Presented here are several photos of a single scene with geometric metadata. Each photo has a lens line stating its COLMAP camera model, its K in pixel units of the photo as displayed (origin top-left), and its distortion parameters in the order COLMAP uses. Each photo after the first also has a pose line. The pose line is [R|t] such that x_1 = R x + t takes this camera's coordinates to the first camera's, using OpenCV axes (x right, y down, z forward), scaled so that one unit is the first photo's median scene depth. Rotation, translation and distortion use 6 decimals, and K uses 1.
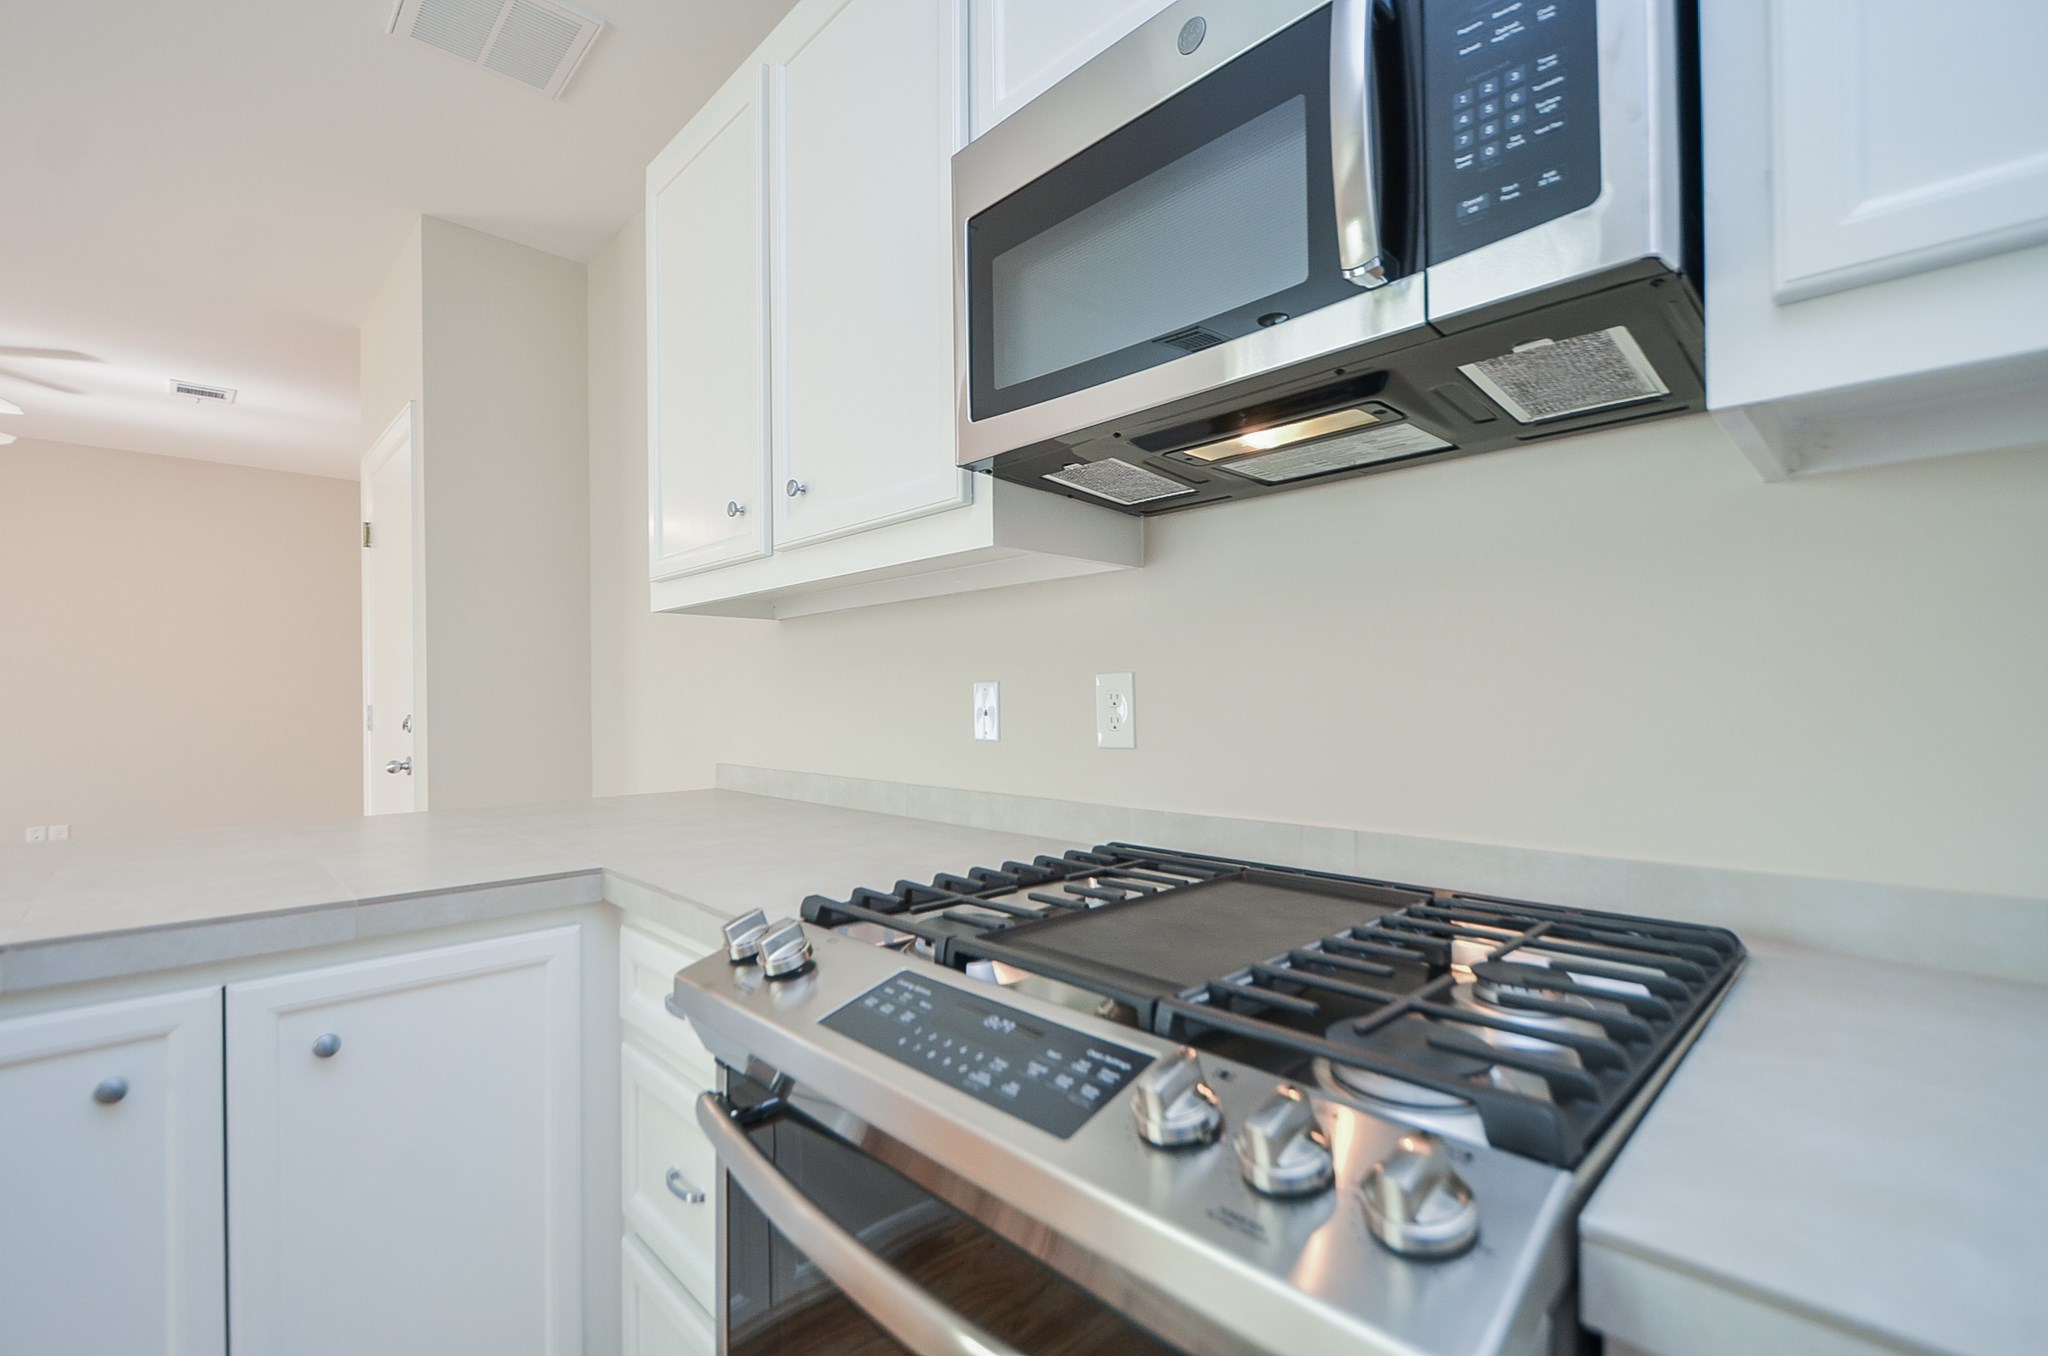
lens RADIAL K [[896.4, 0, 1015.0], [0, 896.4, 700.0], [0, 0, 1]] dist [0.011691, -0.009695]
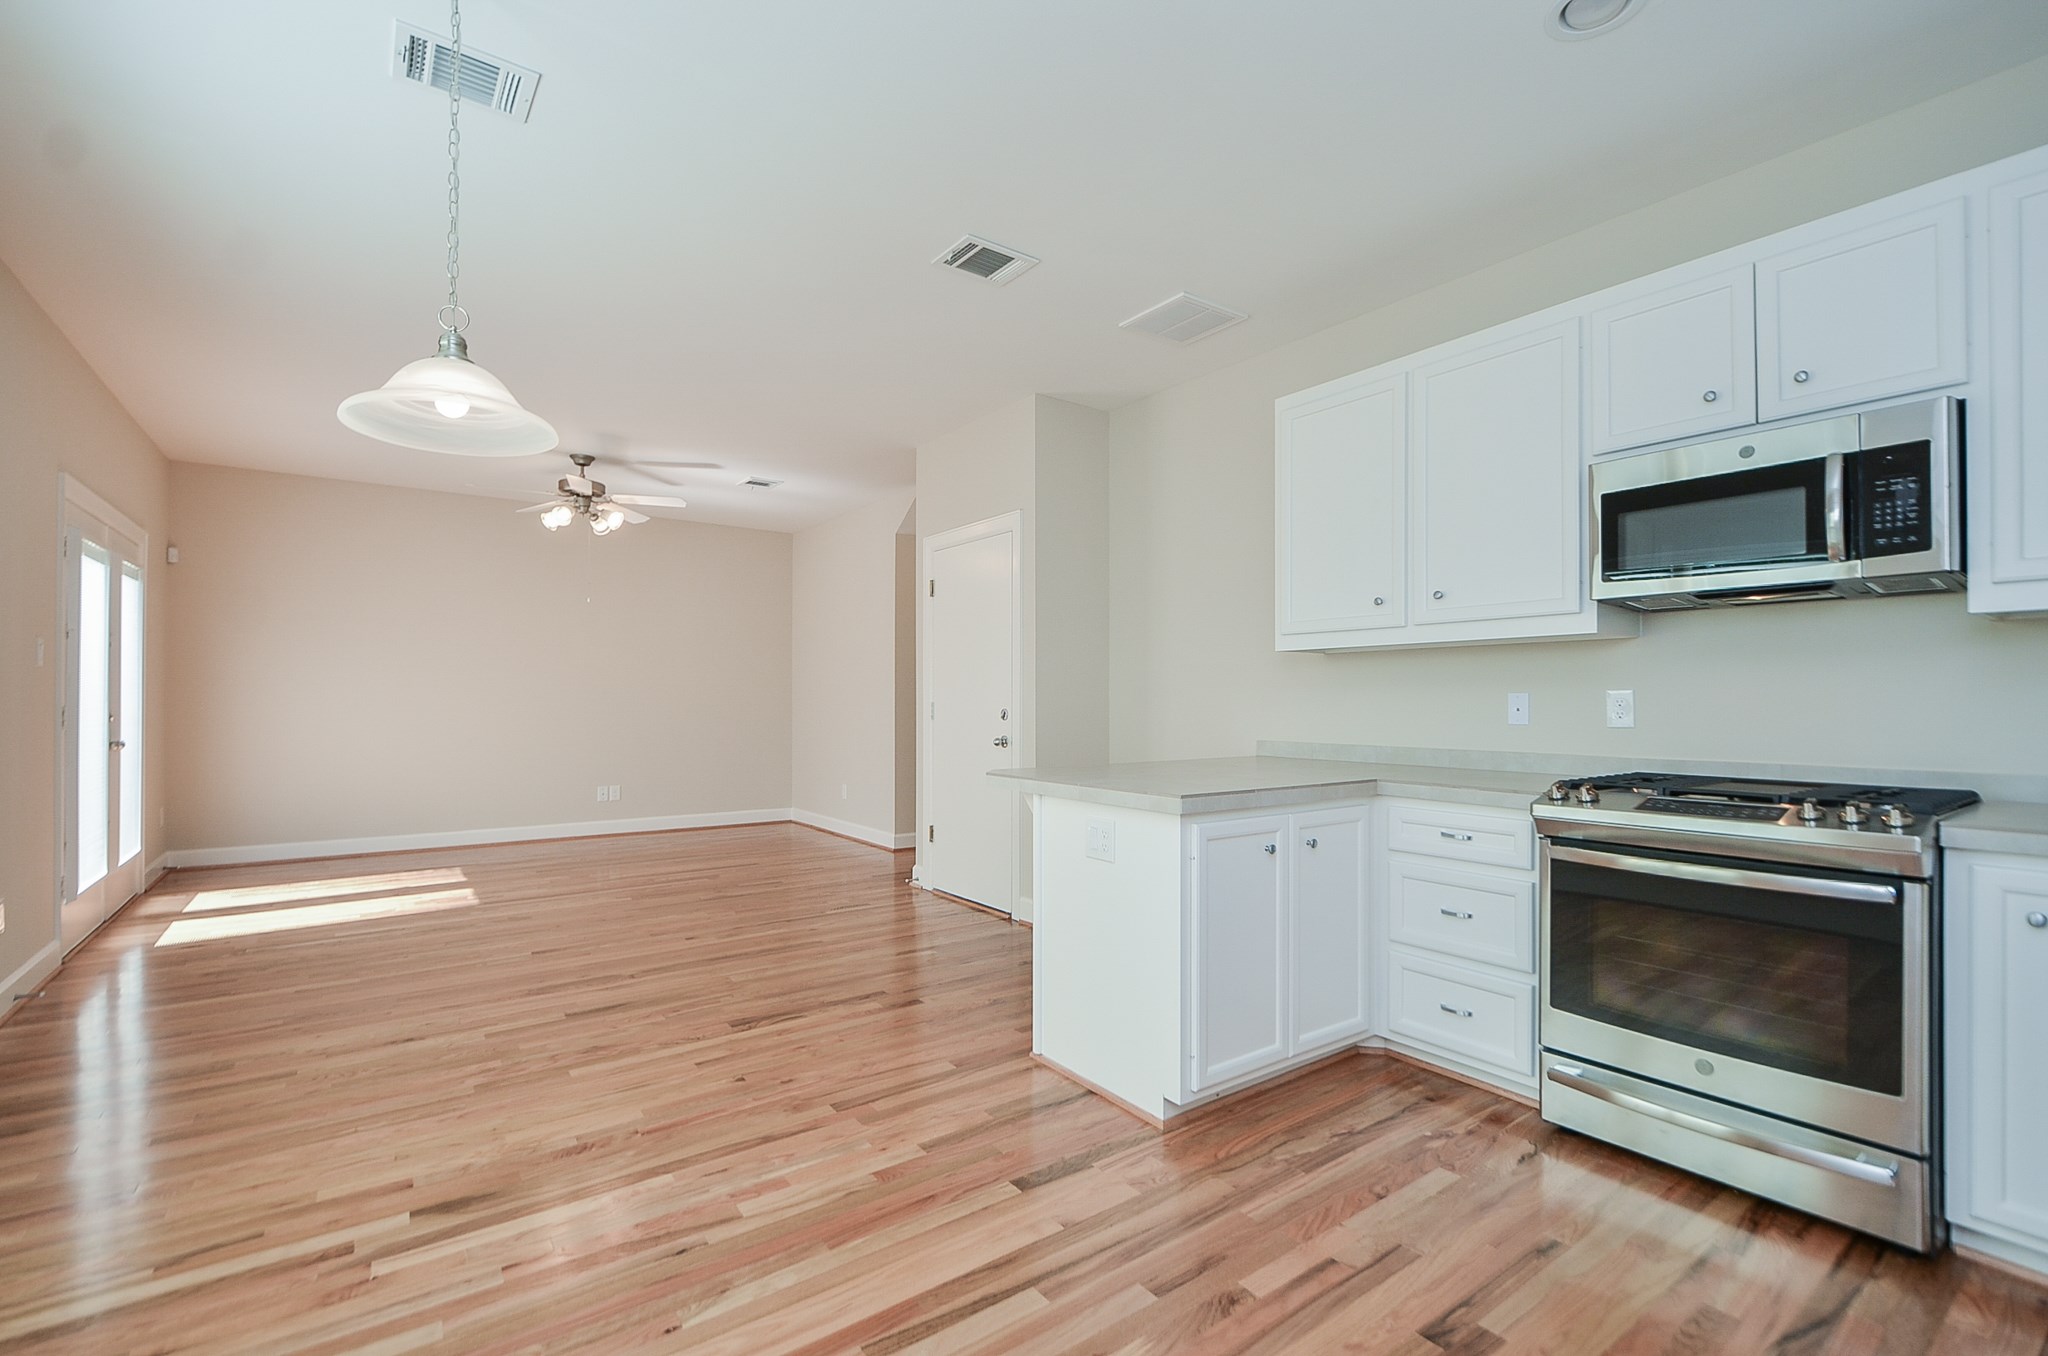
lens RADIAL K [[896.4, 0, 1015.0], [0, 896.4, 700.0], [0, 0, 1]] dist [0.011691, -0.009695]
pose [[0.990500, 0.009919, -0.137157, -1.970578], [-0.010136, 0.999948, -0.000880, 0.016972], [0.137141, 0.002262, 0.990549, -2.407625]]
